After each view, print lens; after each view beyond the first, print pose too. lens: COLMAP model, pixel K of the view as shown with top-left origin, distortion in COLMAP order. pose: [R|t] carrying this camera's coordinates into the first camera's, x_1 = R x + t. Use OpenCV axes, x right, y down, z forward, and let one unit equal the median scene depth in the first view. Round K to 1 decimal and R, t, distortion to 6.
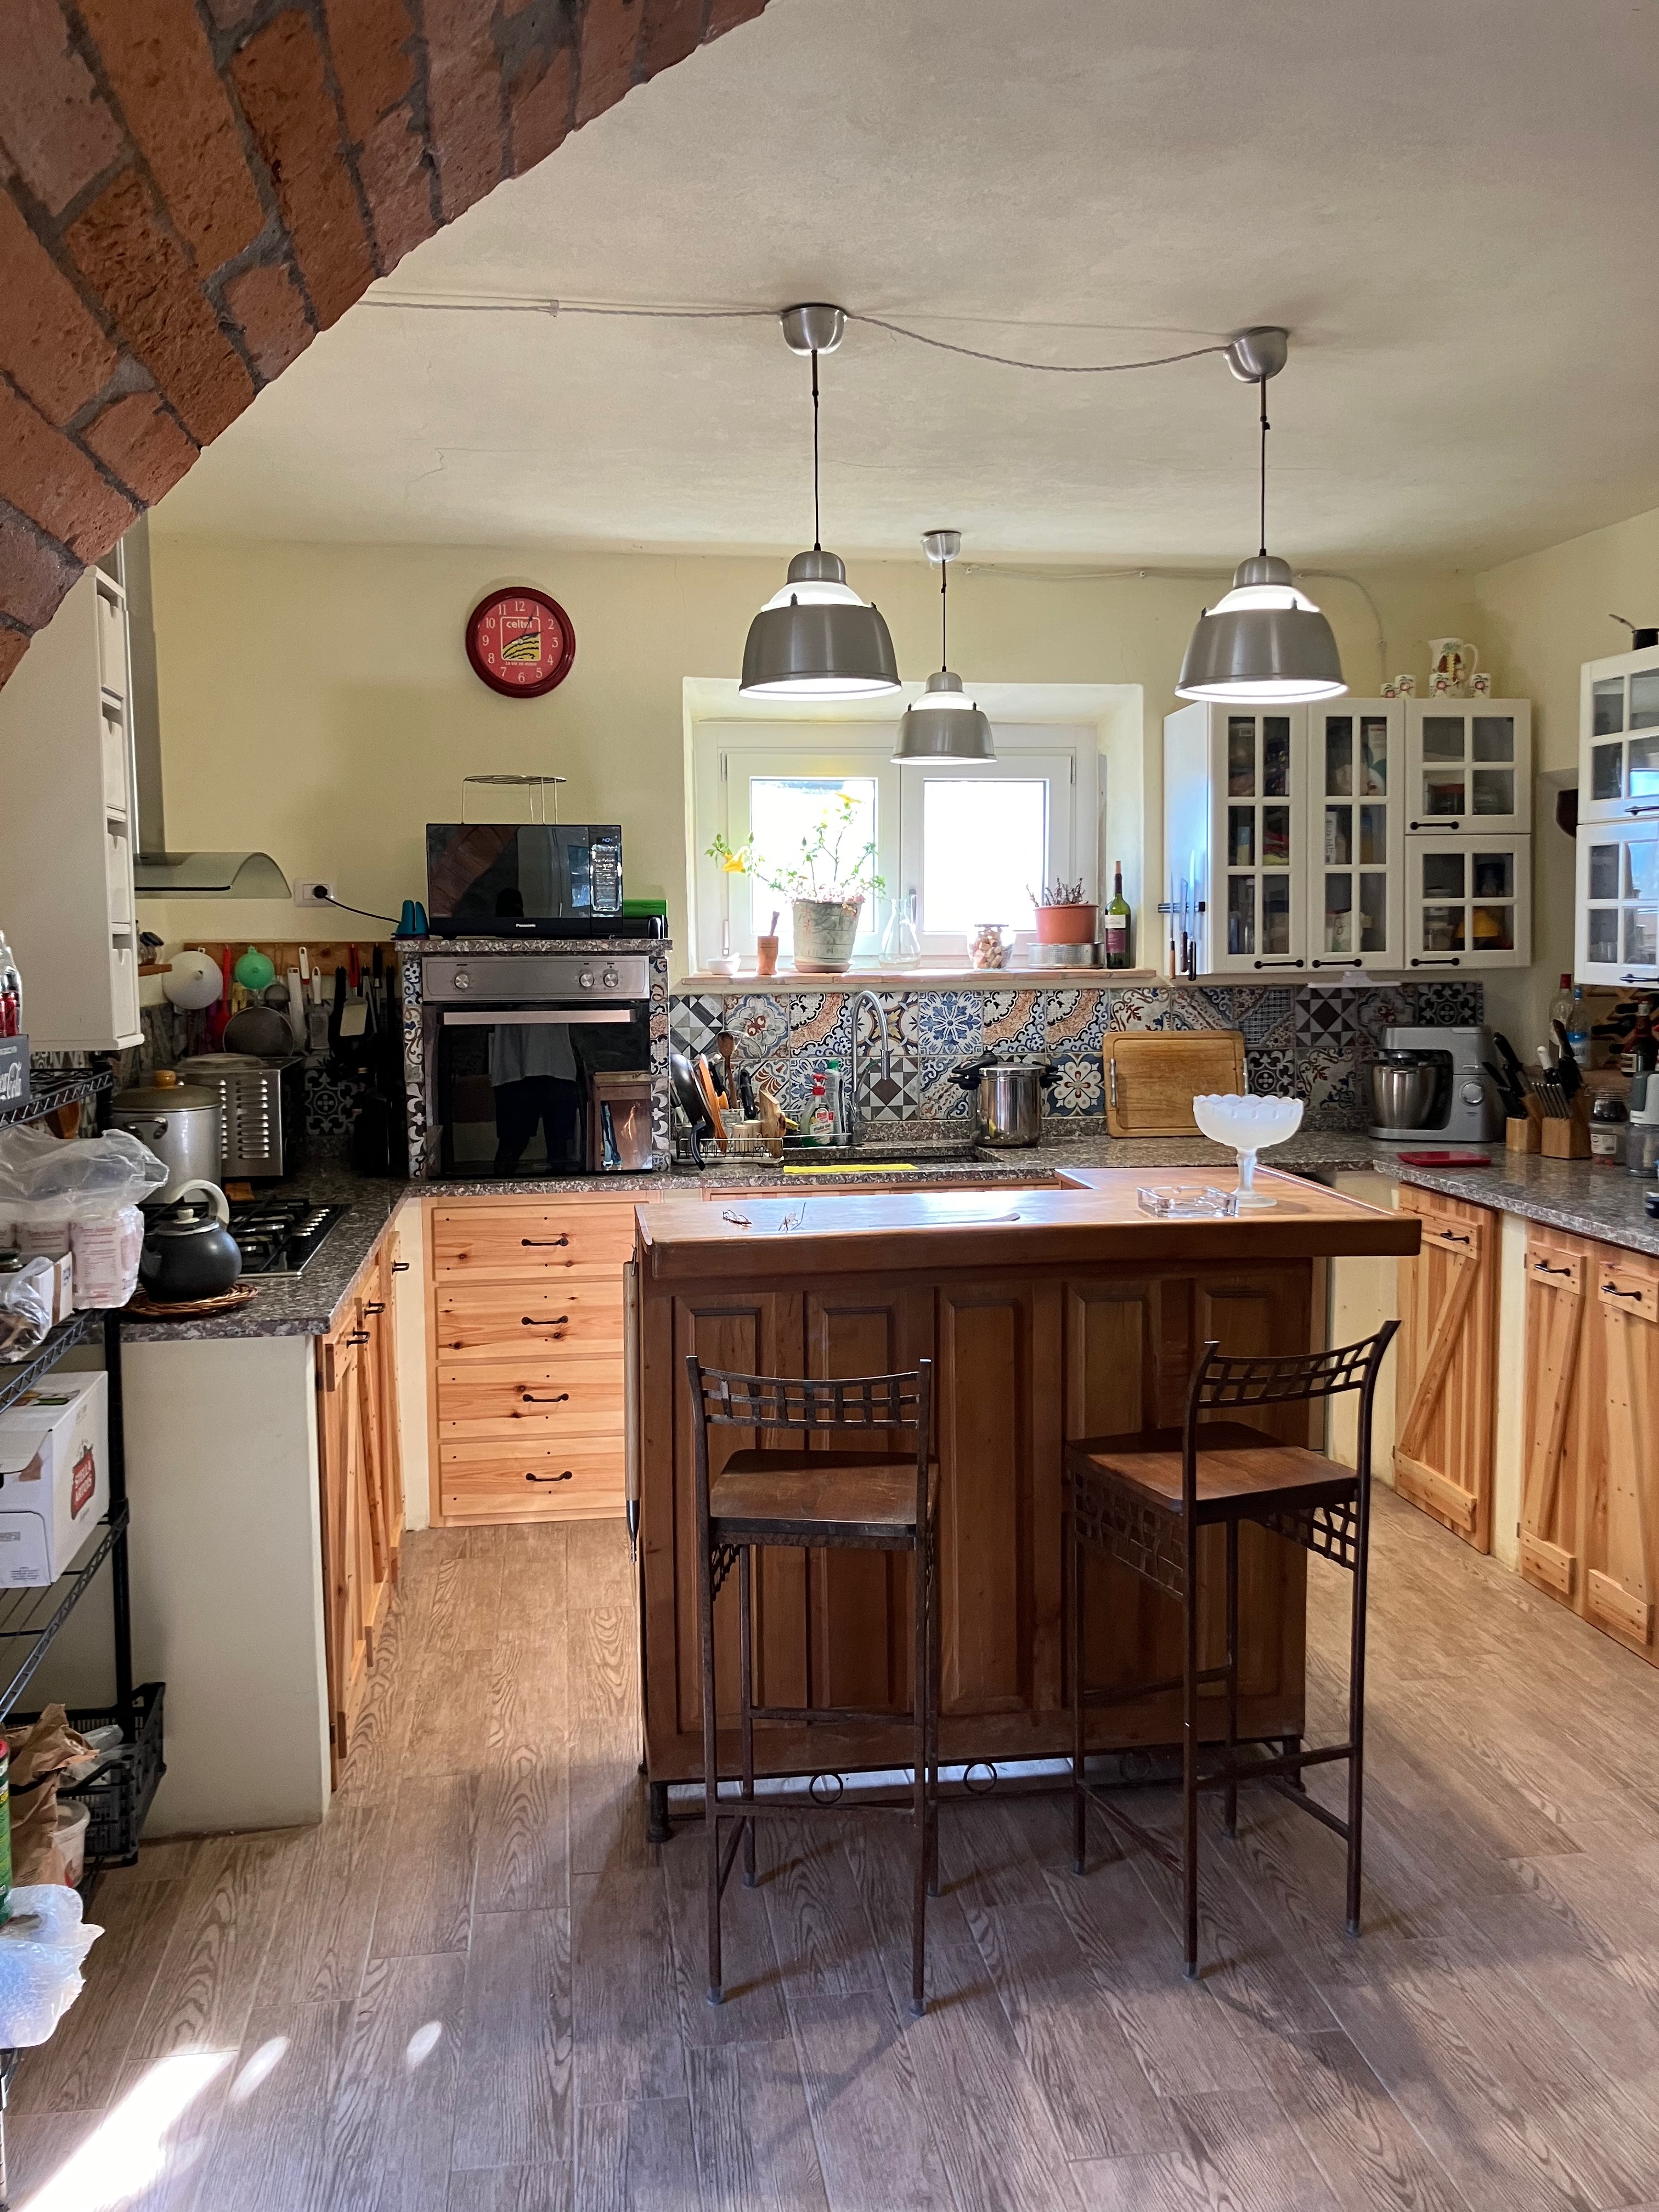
lens RADIAL K [[1837.2, 0, 826.0], [0, 1837.2, 1098.5], [0, 0, 1]] dist [0.010582, 0.005058]
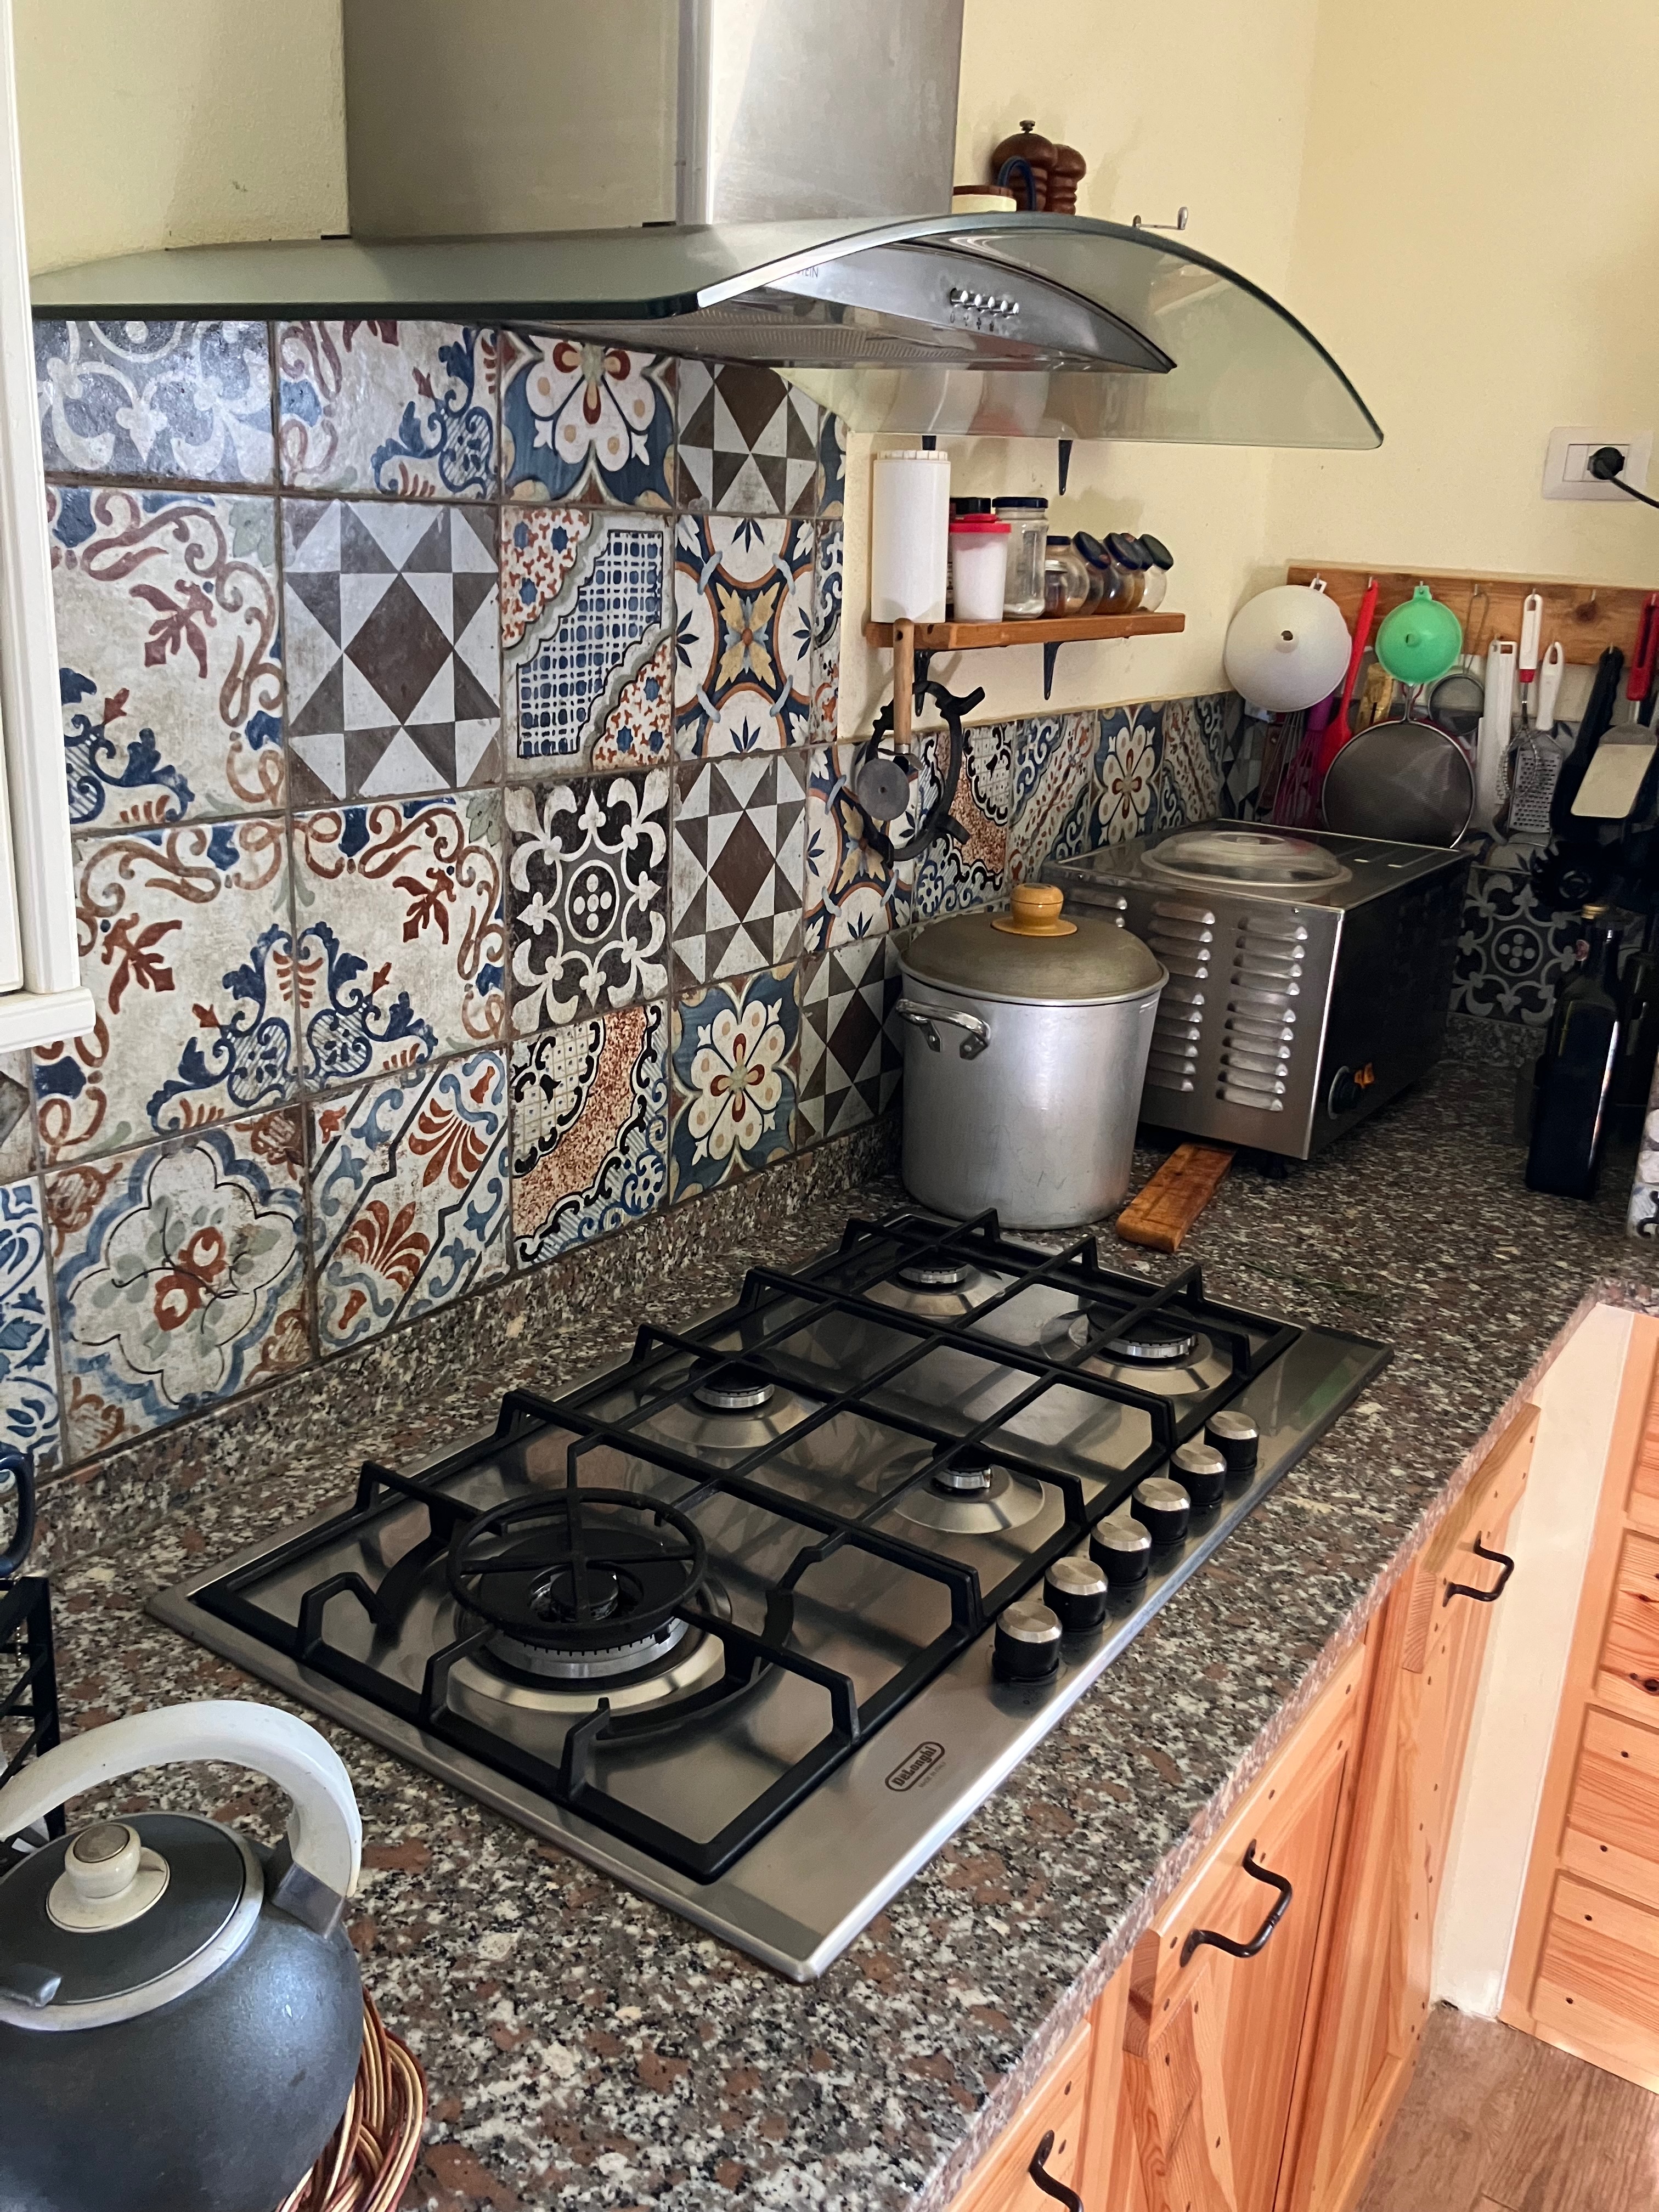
lens RADIAL K [[1837.2, 0, 830.4], [0, 1837.2, 1095.2], [0, 0, 1]] dist [0.010582, 0.005058]
pose [[0.737832, 0.246616, -0.628319, -0.103975], [-0.116598, 0.963438, 0.241230, -0.053682], [0.664838, -0.104726, 0.739610, 0.552364]]
